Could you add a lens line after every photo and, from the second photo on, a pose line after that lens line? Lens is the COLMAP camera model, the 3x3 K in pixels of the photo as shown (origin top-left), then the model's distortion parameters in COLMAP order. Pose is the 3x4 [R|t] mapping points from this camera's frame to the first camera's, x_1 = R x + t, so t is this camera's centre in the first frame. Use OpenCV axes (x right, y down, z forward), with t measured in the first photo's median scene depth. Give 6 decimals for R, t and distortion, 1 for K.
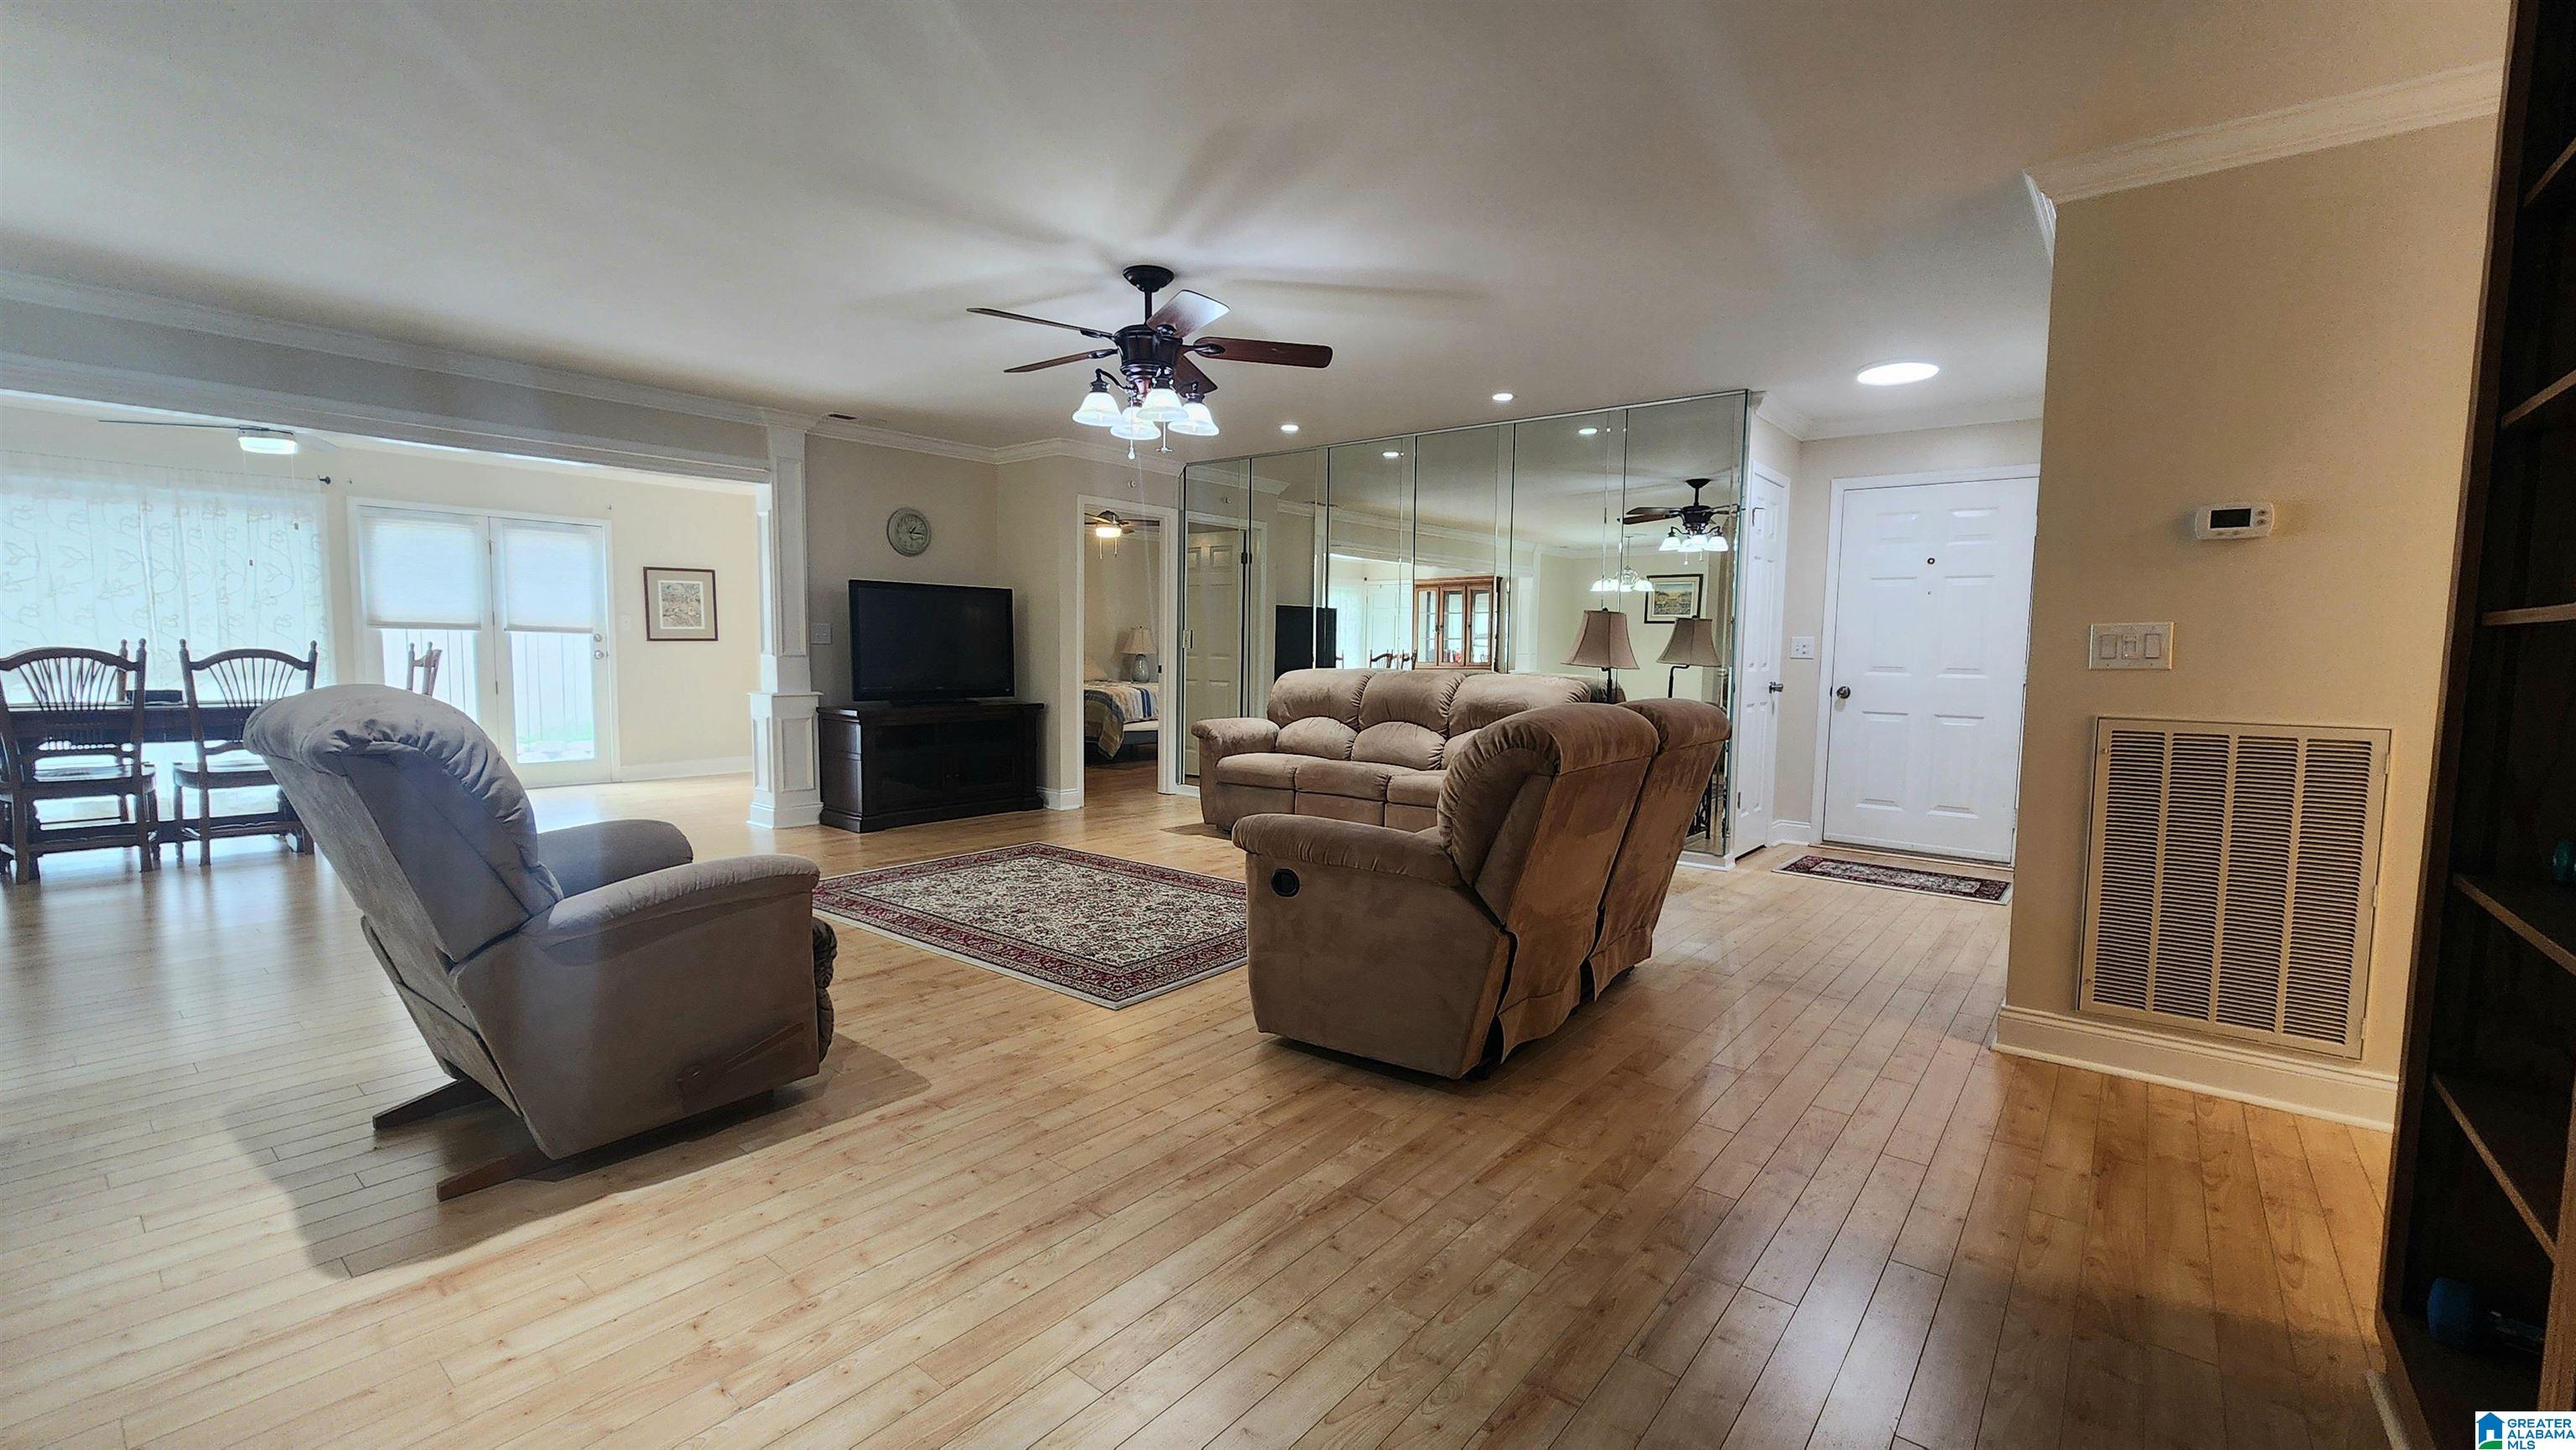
lens RADIAL K [[1064.6, 0, 1290.8], [0, 1064.6, 733.9], [0, 0, 1]] dist [-0.000536, 0.000032]
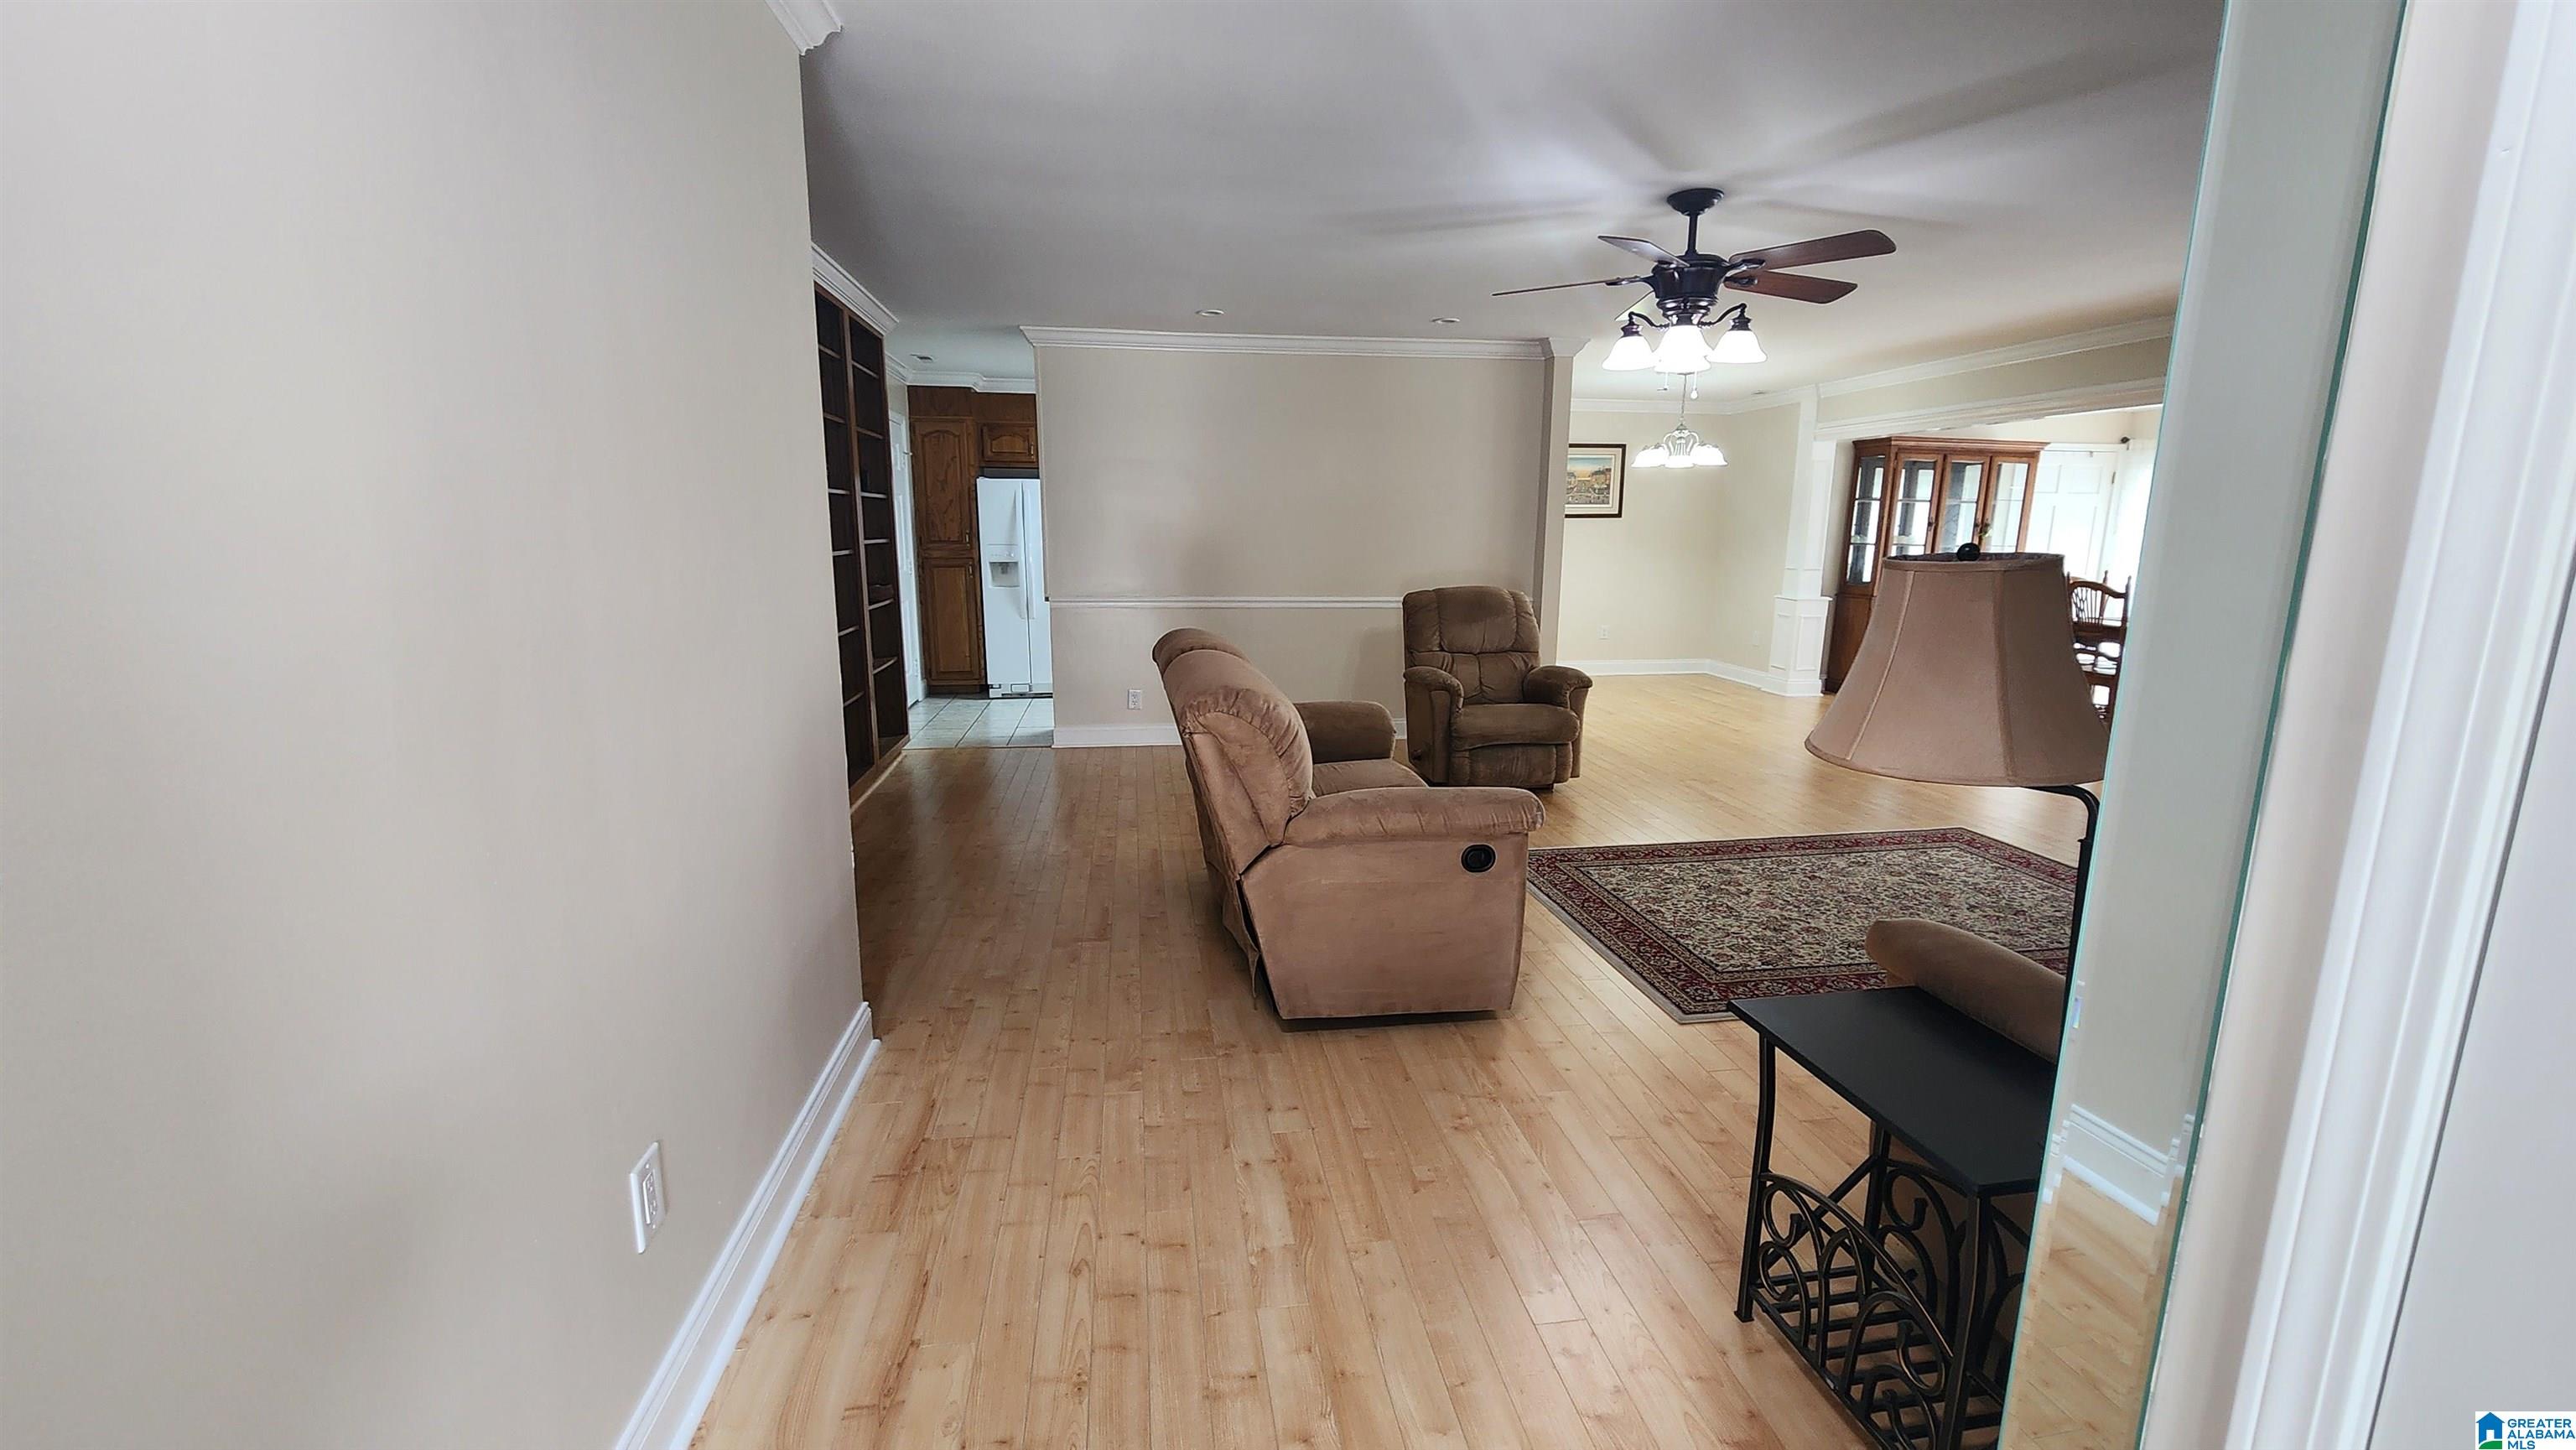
lens RADIAL K [[1046.9, 0, 1295.8], [0, 1046.9, 733.5], [0, 0, 1]] dist [-0.000452, -0.000034]
pose [[-0.671866, 0.124720, -0.730097, 0.590016], [-0.079483, 0.967888, 0.238485, -0.116717], [0.736396, 0.218260, -0.640378, 1.010313]]
